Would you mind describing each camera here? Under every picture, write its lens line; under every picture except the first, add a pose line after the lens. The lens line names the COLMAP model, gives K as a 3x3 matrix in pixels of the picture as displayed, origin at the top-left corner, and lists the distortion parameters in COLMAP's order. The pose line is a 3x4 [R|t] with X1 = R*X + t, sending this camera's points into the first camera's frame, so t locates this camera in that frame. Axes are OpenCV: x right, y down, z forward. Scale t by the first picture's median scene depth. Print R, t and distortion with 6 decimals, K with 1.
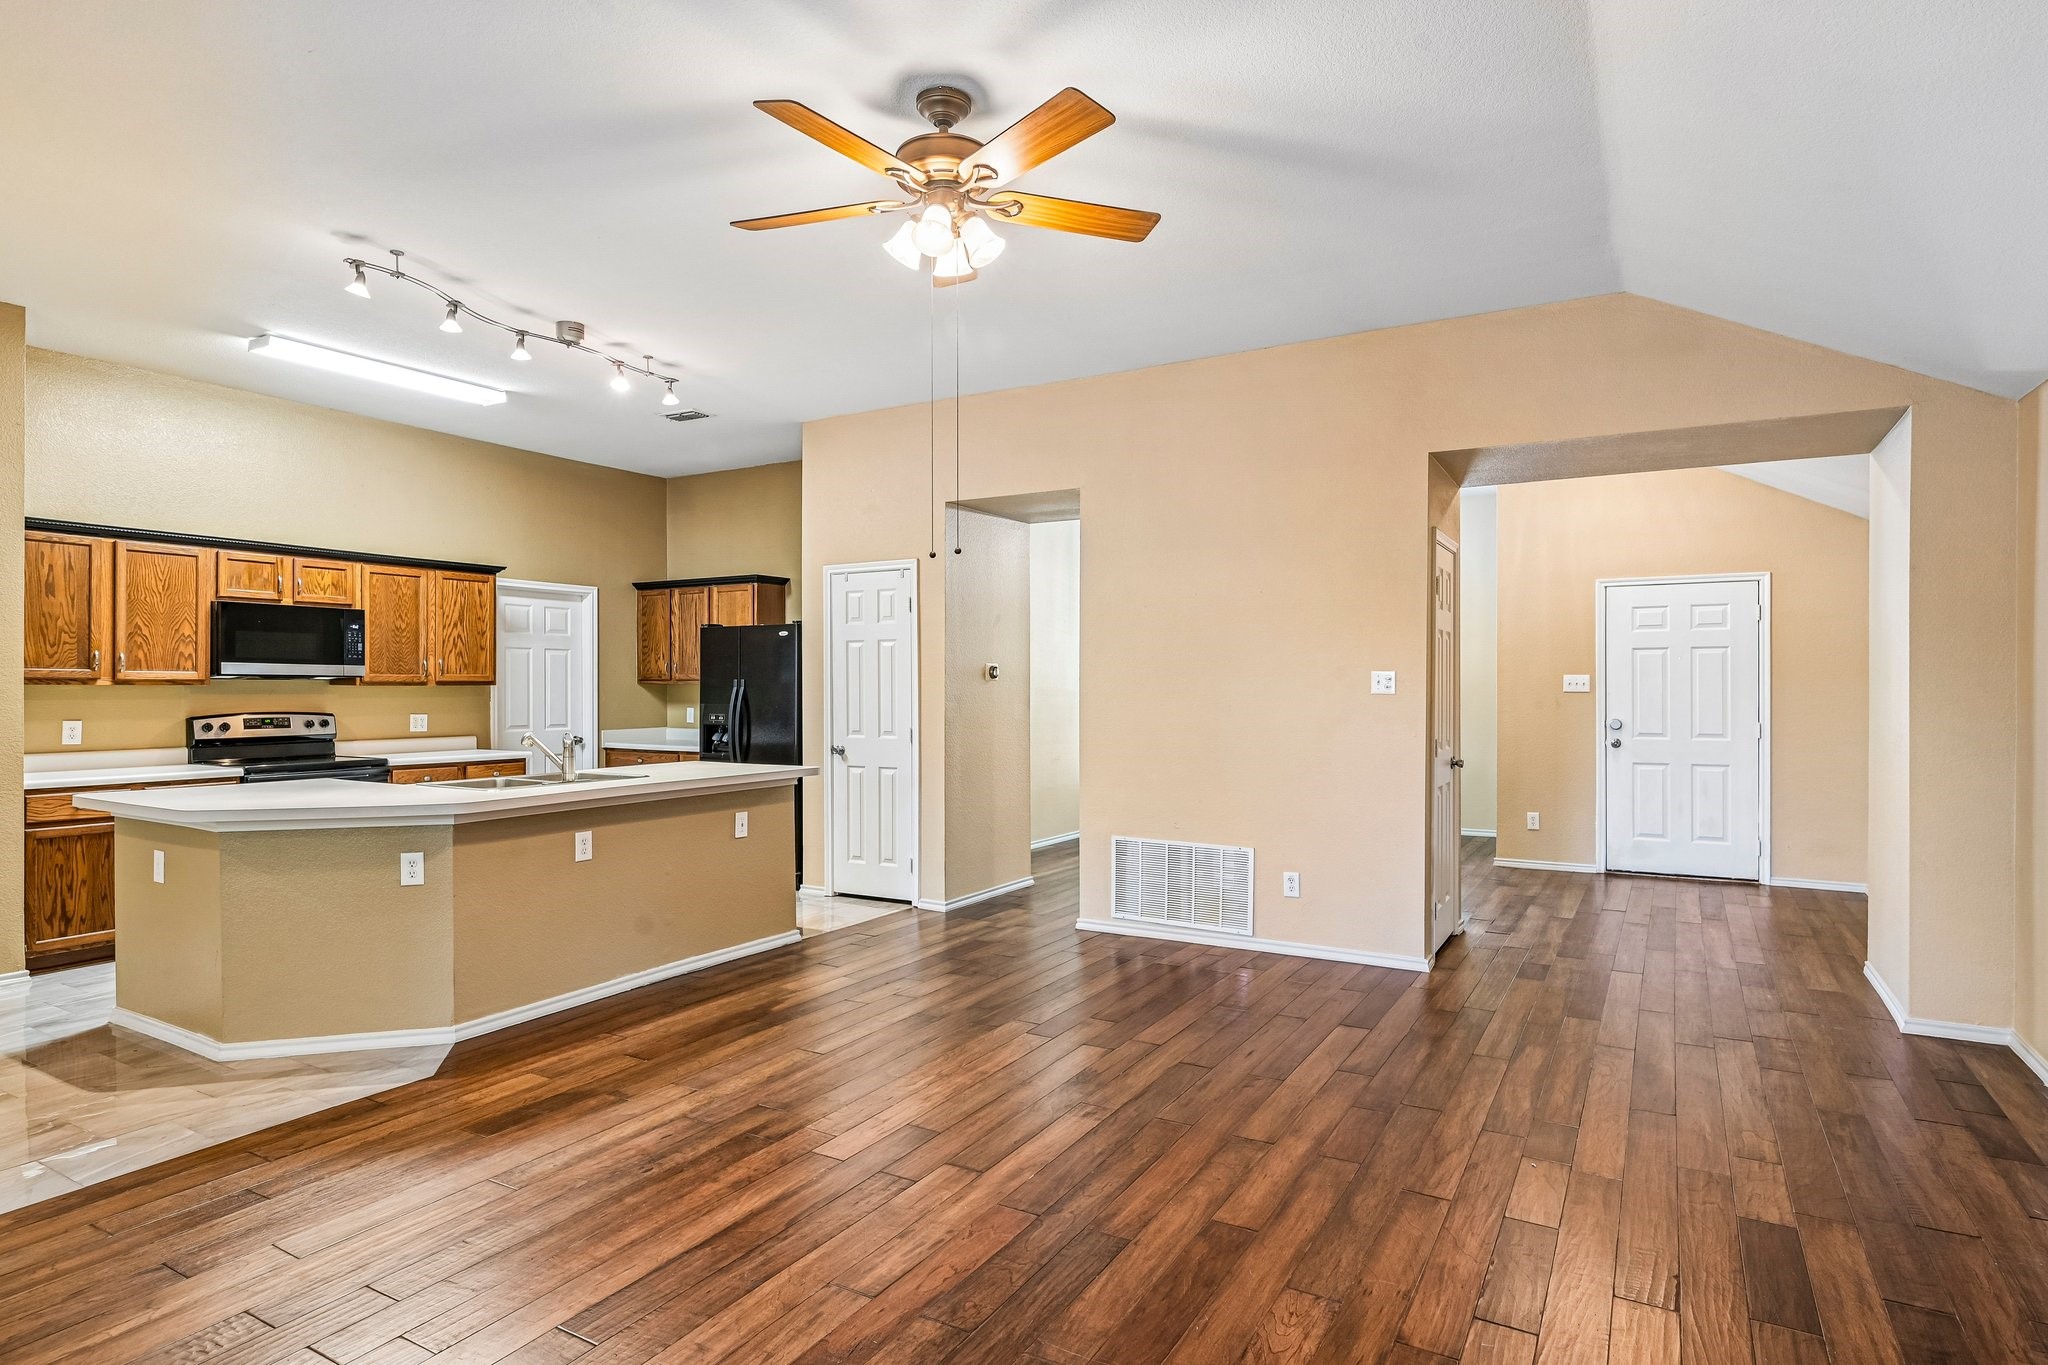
lens RADIAL K [[1057.0, 0, 1025.3], [0, 1057.0, 684.2], [0, 0, 1]] dist [-0.002243, 0.000175]
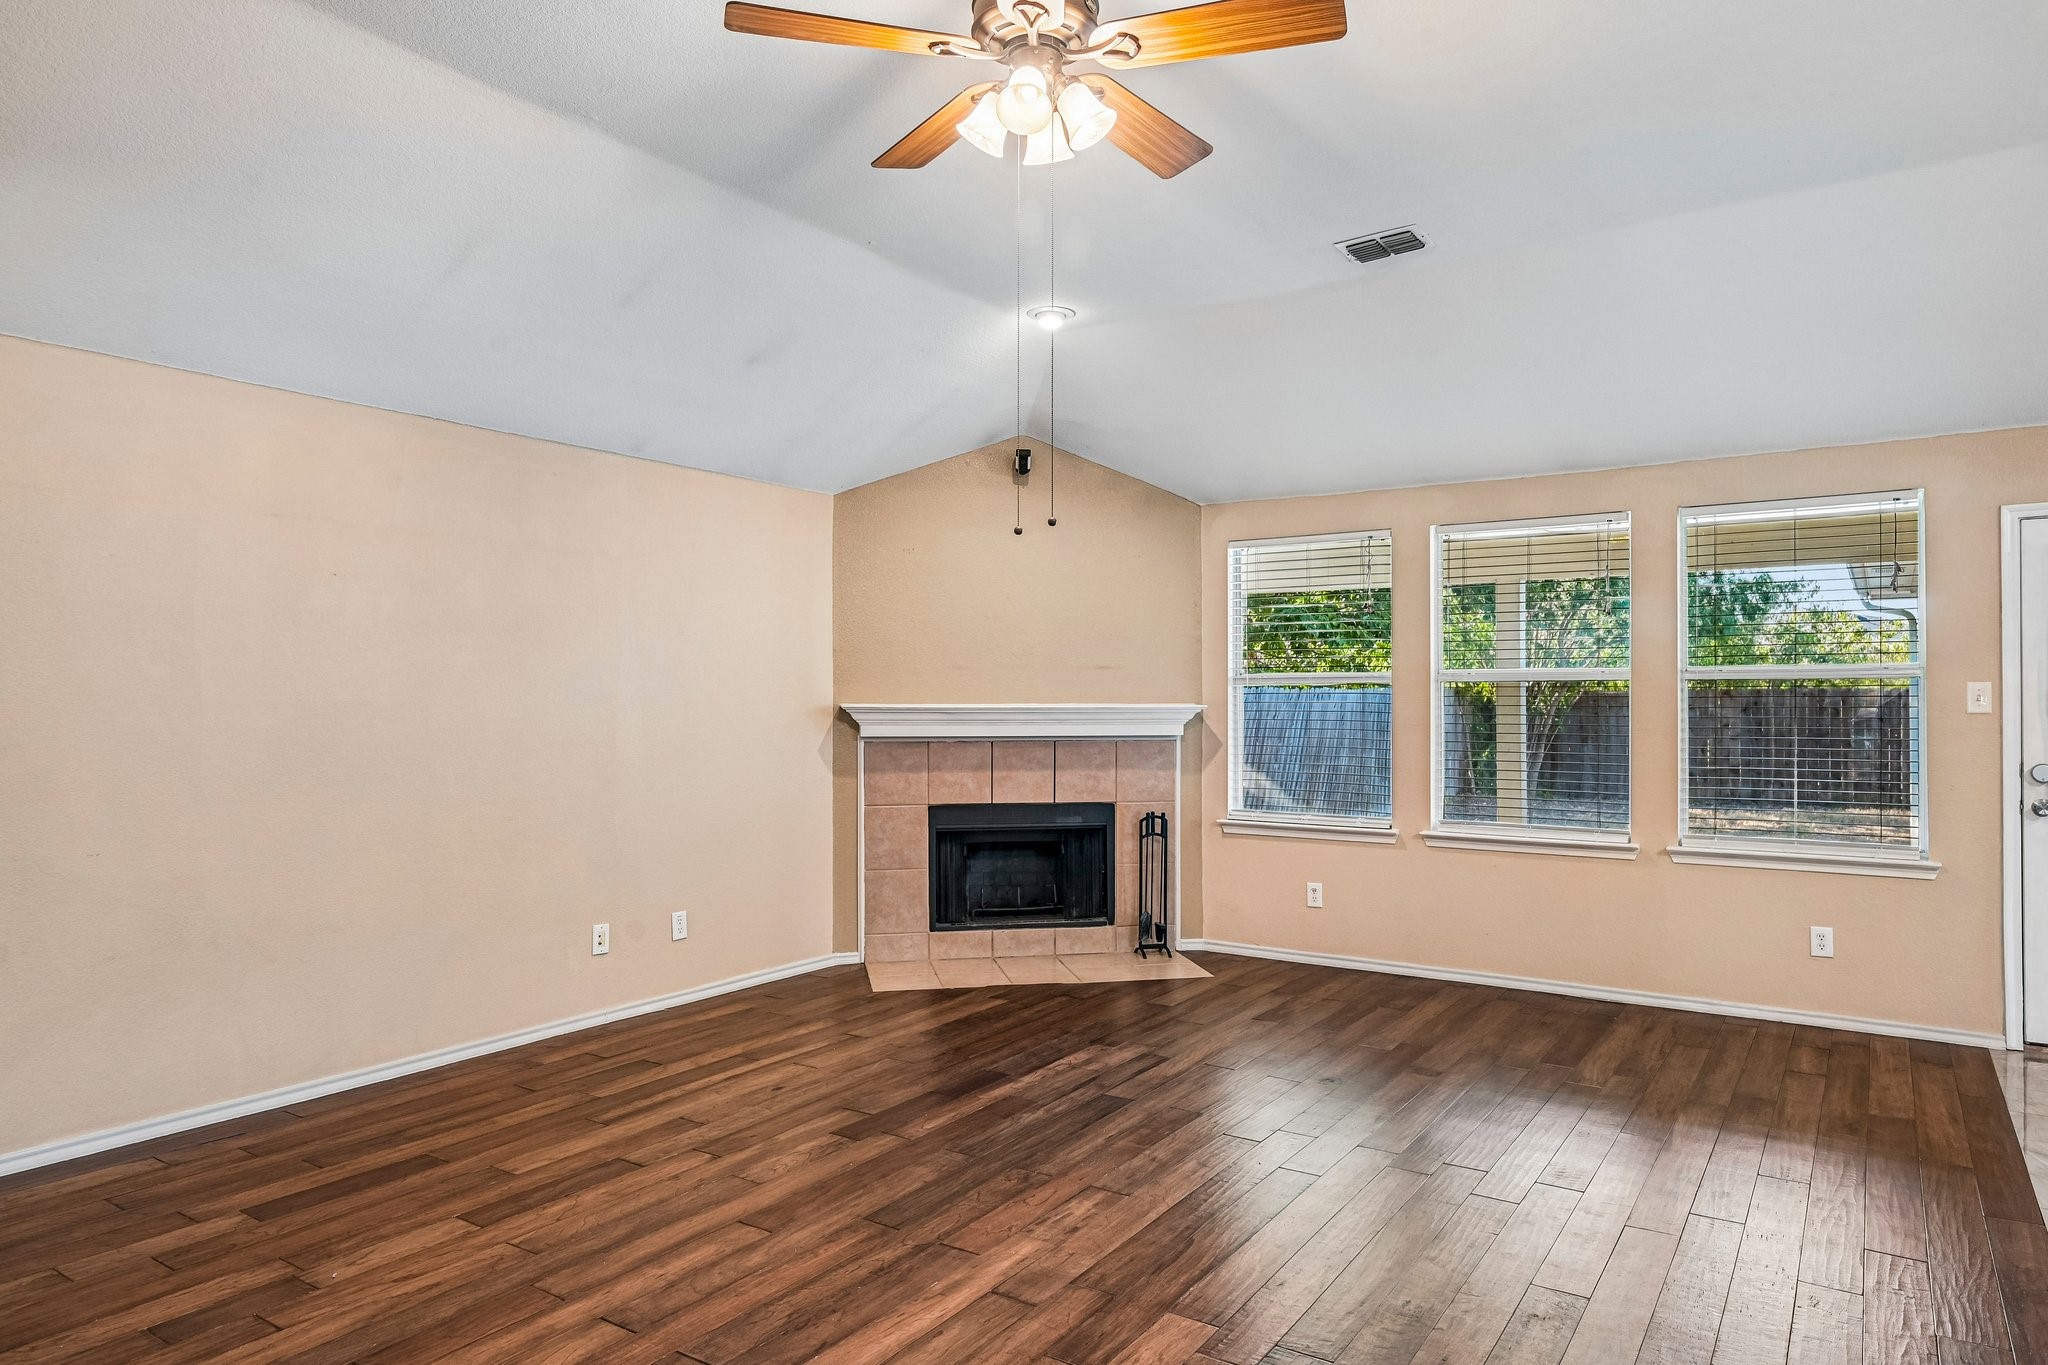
lens RADIAL K [[1285.9, 0, 1025.6], [0, 1285.9, 686.0], [0, 0, 1]] dist [0.049917, -0.001818]
pose [[-0.997609, 0.002525, 0.069066, -0.151928], [0.001809, 0.999944, -0.010427, -0.000180], [-0.069088, -0.010277, -0.997558, 2.209025]]
